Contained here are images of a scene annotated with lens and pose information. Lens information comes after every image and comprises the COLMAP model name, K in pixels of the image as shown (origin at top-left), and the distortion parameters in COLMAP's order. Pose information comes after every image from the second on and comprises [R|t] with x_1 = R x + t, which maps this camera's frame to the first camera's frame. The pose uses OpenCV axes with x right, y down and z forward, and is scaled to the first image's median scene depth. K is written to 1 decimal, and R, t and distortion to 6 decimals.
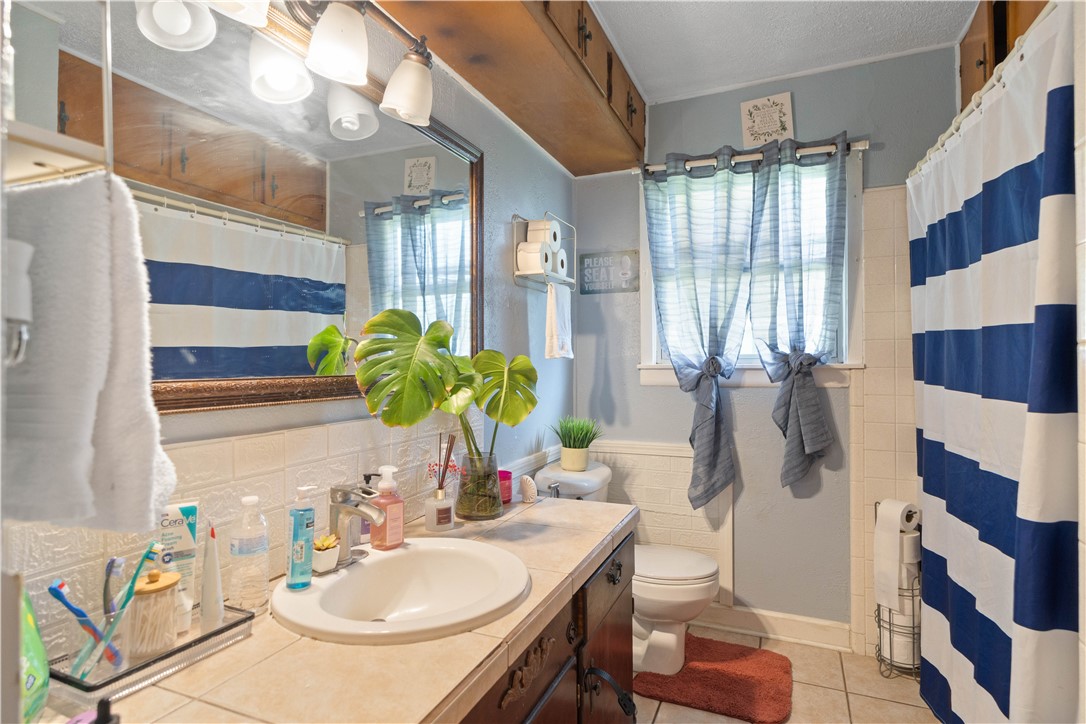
lens RADIAL K [[563.3, 0, 541.4], [0, 563.3, 364.1], [0, 0, 1]] dist [-0.002784, 0.000171]
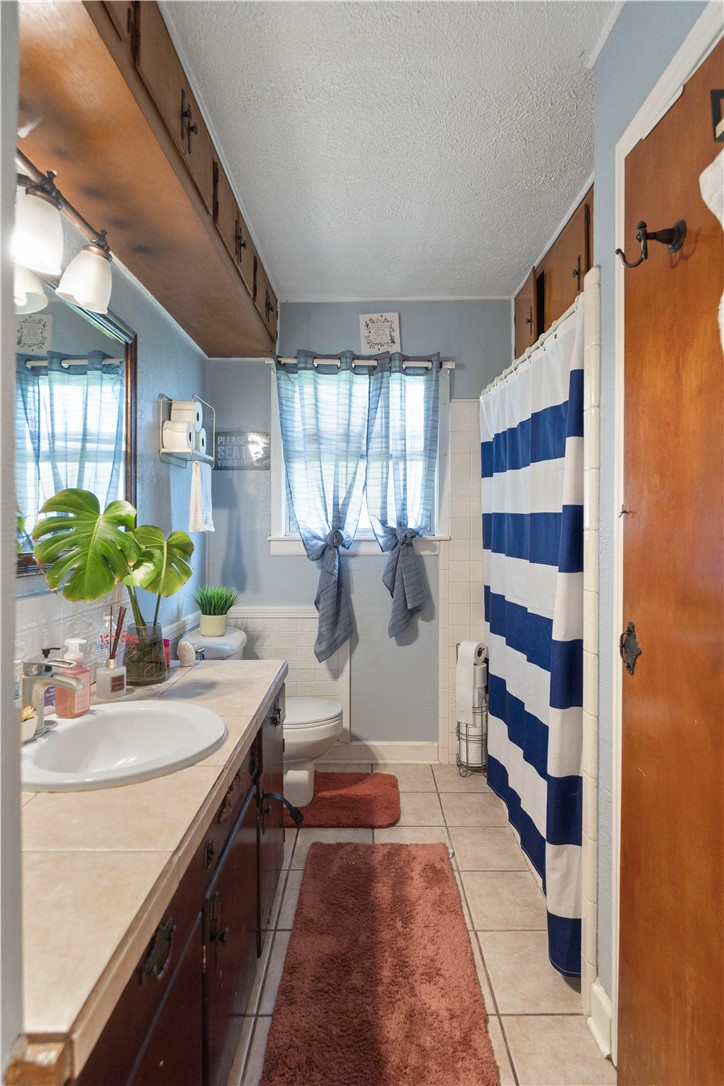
lens RADIAL K [[563.3, 0, 357.5], [0, 563.3, 542.2], [0, 0, 1]] dist [-0.002784, 0.000171]
pose [[0.924691, -0.005812, 0.380674, -0.105243], [-0.001777, 0.999807, 0.019583, -0.012227], [-0.380714, -0.018785, 0.924502, -0.099953]]
